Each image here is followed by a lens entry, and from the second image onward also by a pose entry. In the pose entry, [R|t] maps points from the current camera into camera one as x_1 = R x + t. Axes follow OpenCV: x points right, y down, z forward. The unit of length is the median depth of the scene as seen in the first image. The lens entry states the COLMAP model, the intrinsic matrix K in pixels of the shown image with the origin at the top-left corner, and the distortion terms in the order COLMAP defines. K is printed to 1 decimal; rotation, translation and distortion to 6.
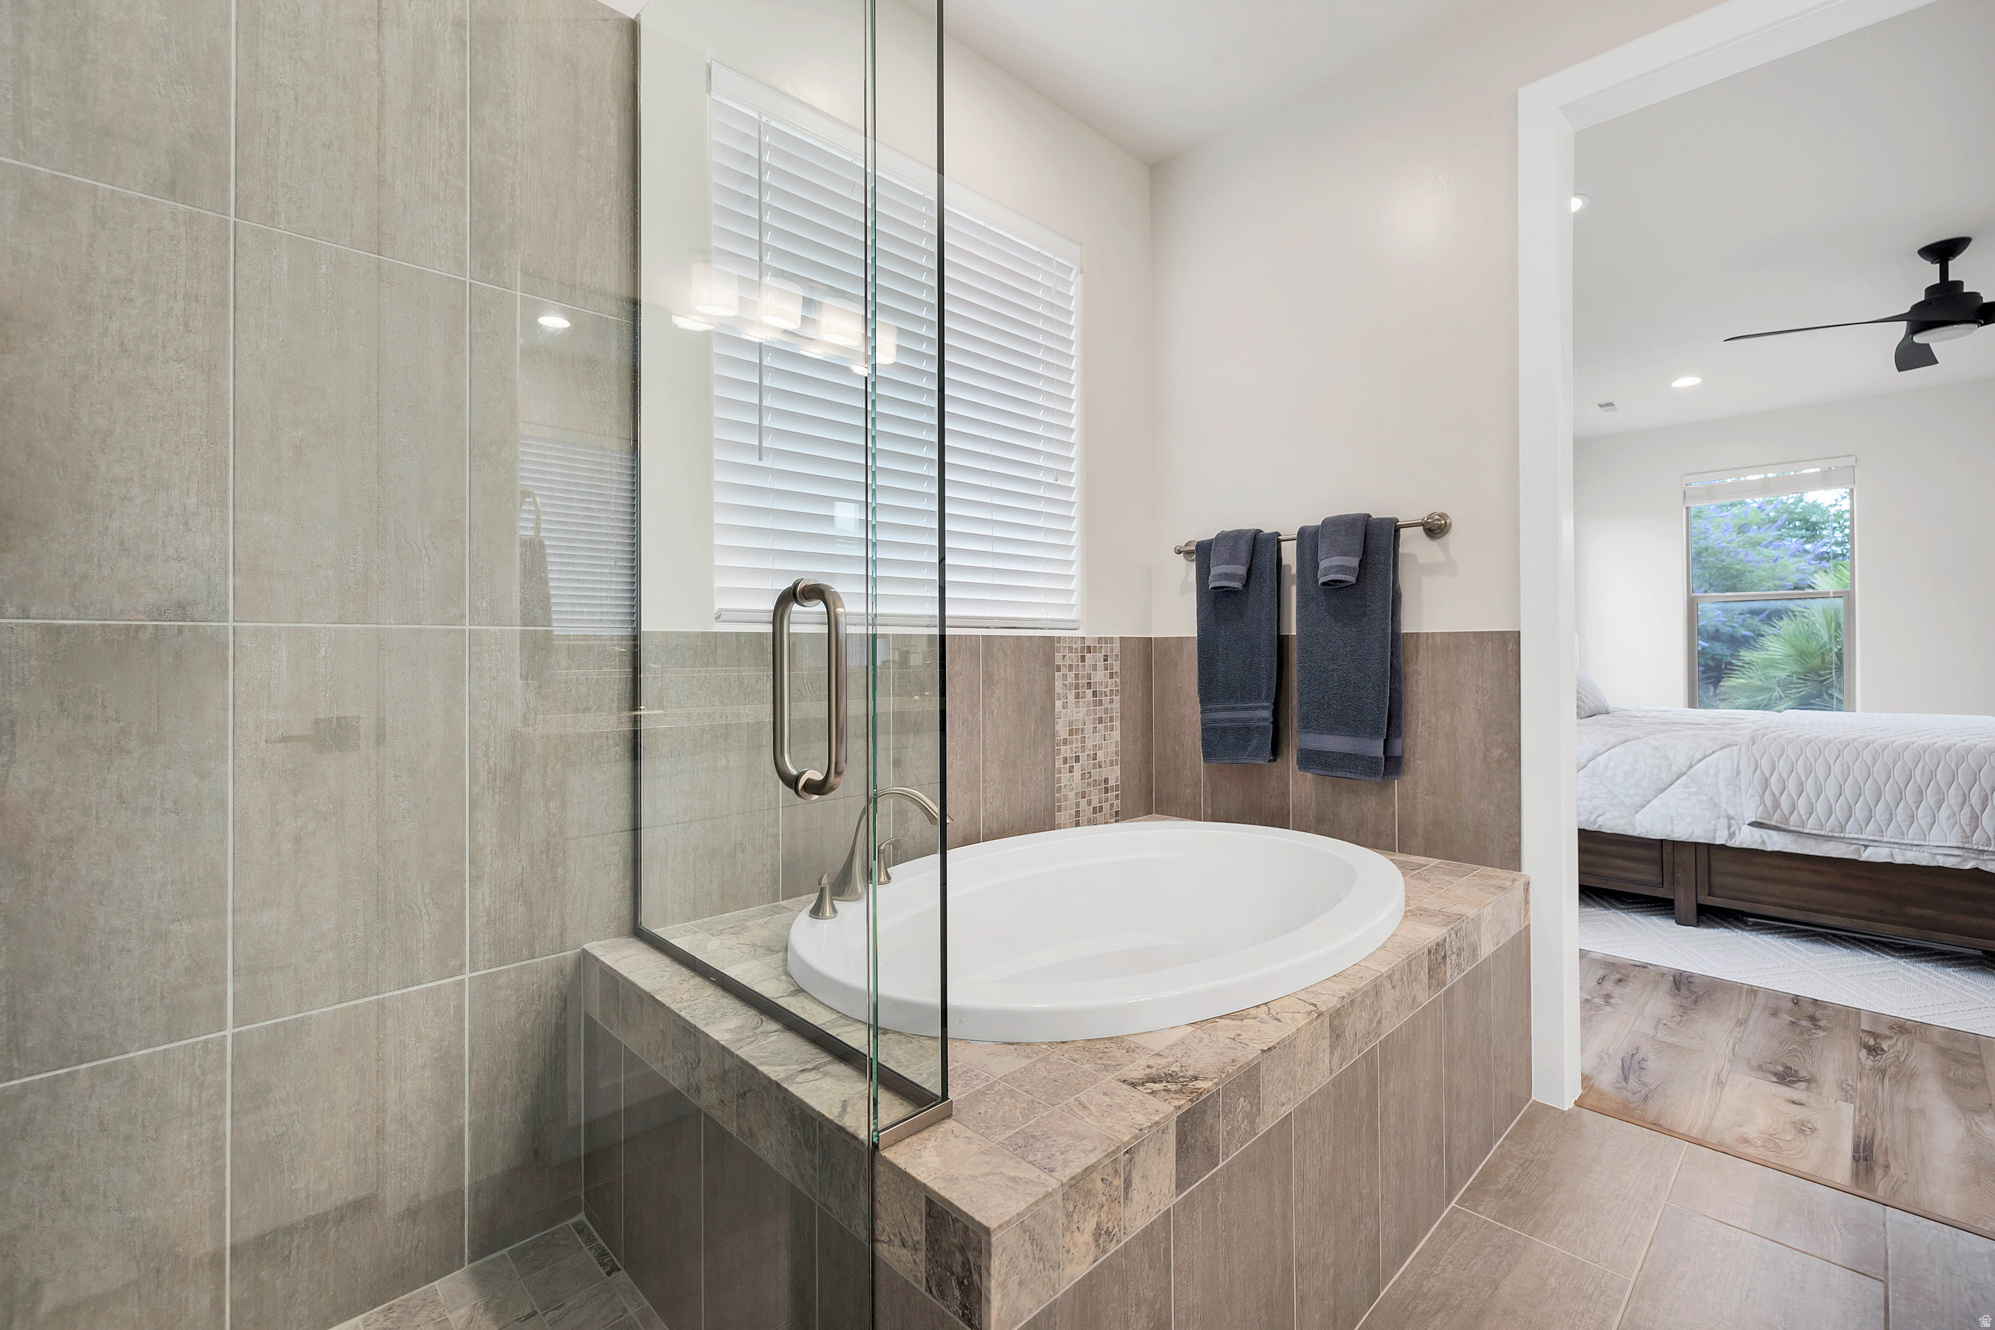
lens RADIAL K [[858.1, 0, 982.2], [0, 858.1, 645.1], [0, 0, 1]] dist [-0.000921, -0.000502]
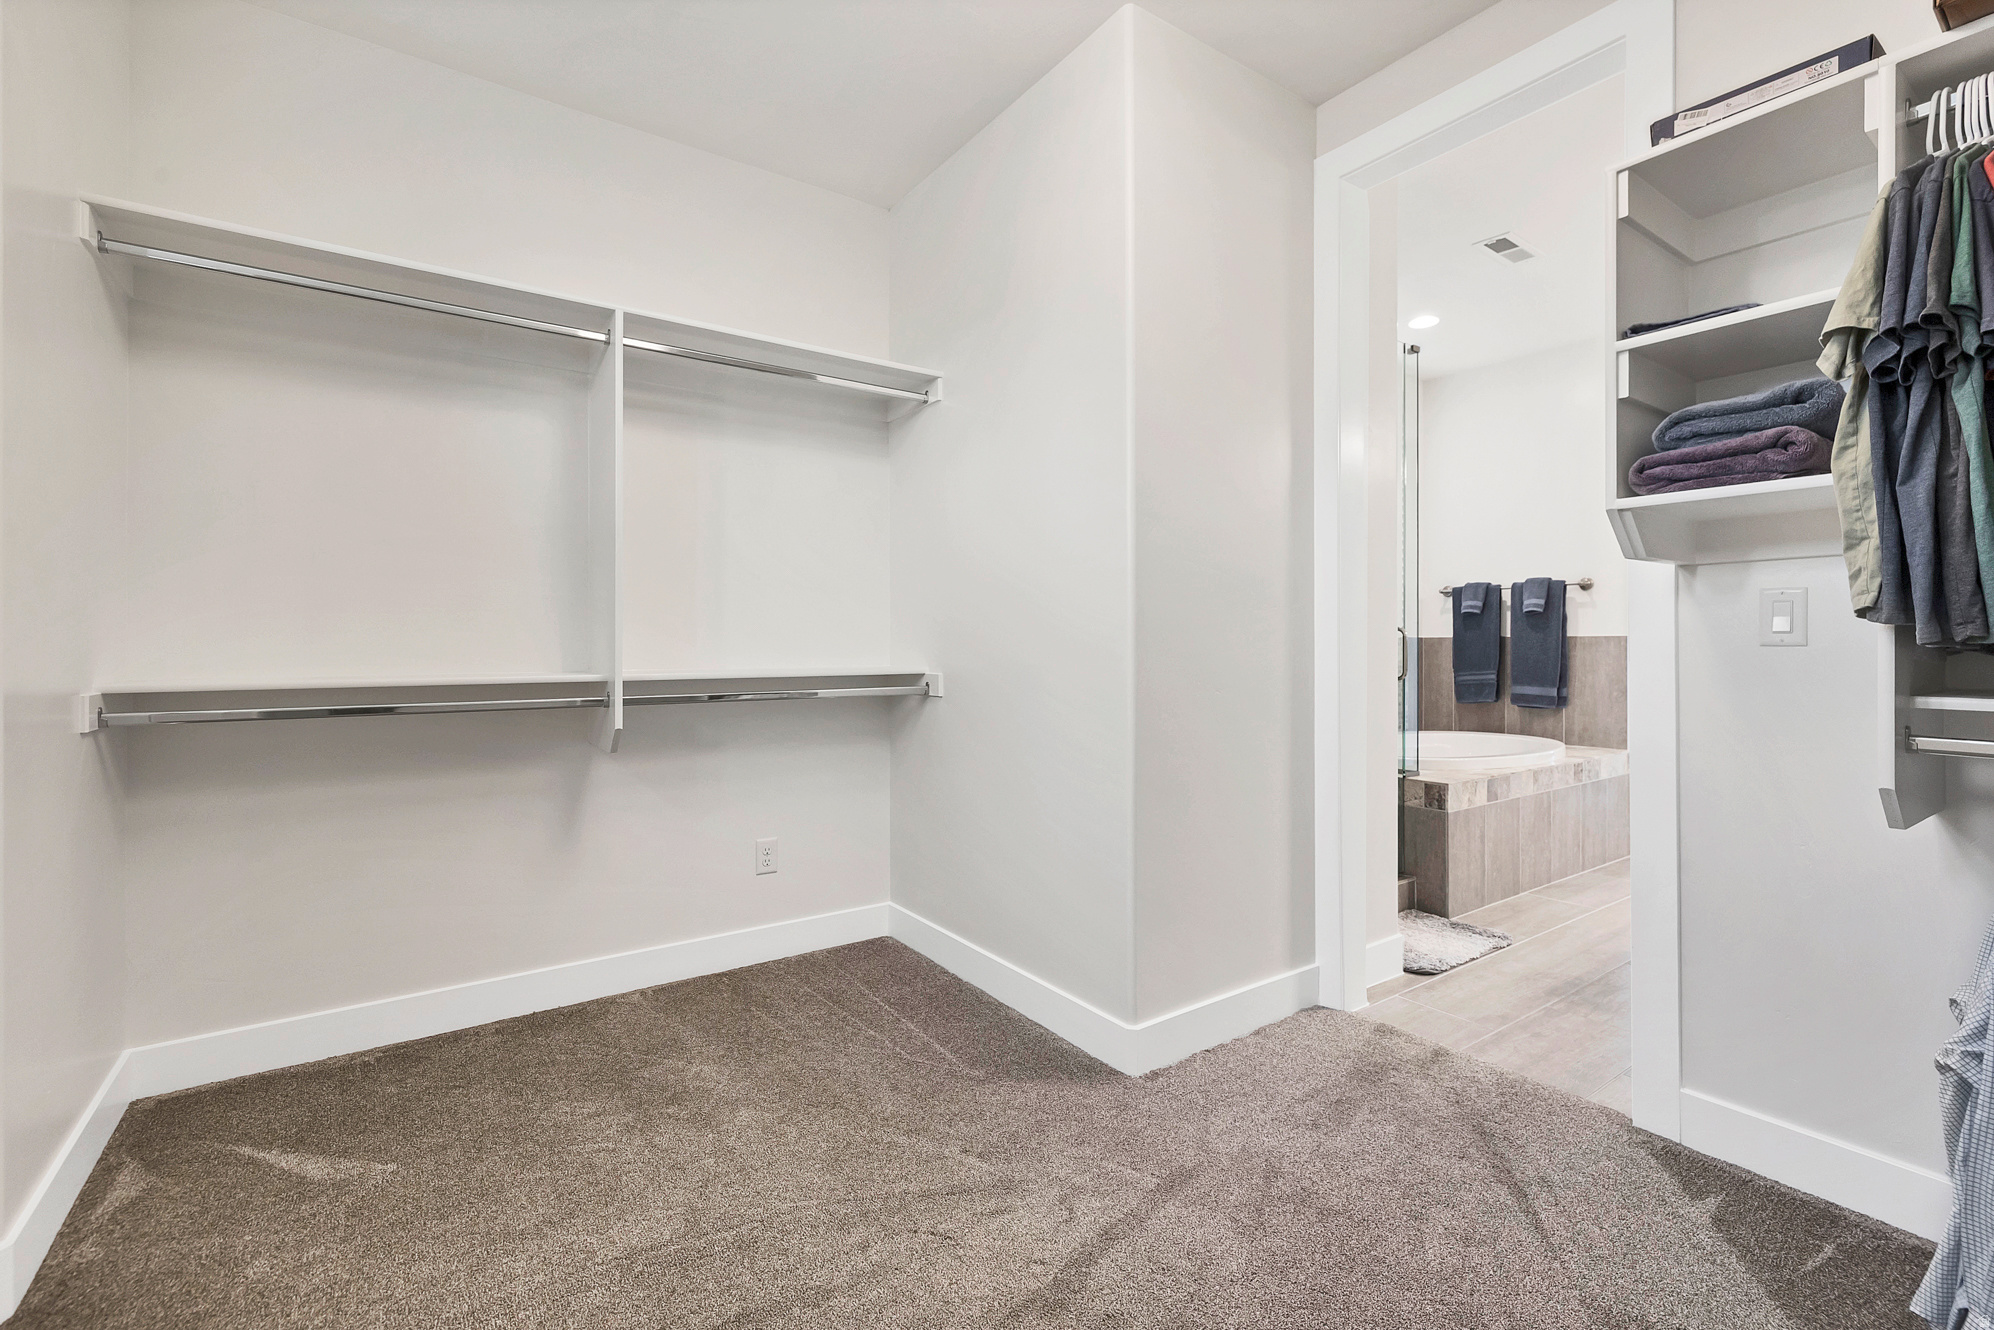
lens RADIAL K [[857.6, 0, 994.7], [0, 857.6, 645.4], [0, 0, 1]] dist [-0.000921, -0.000502]
pose [[0.988177, 0.002856, -0.153289, -0.541347], [-0.001168, 0.999938, 0.011104, -0.013433], [0.153311, -0.010794, 0.988119, -1.216920]]
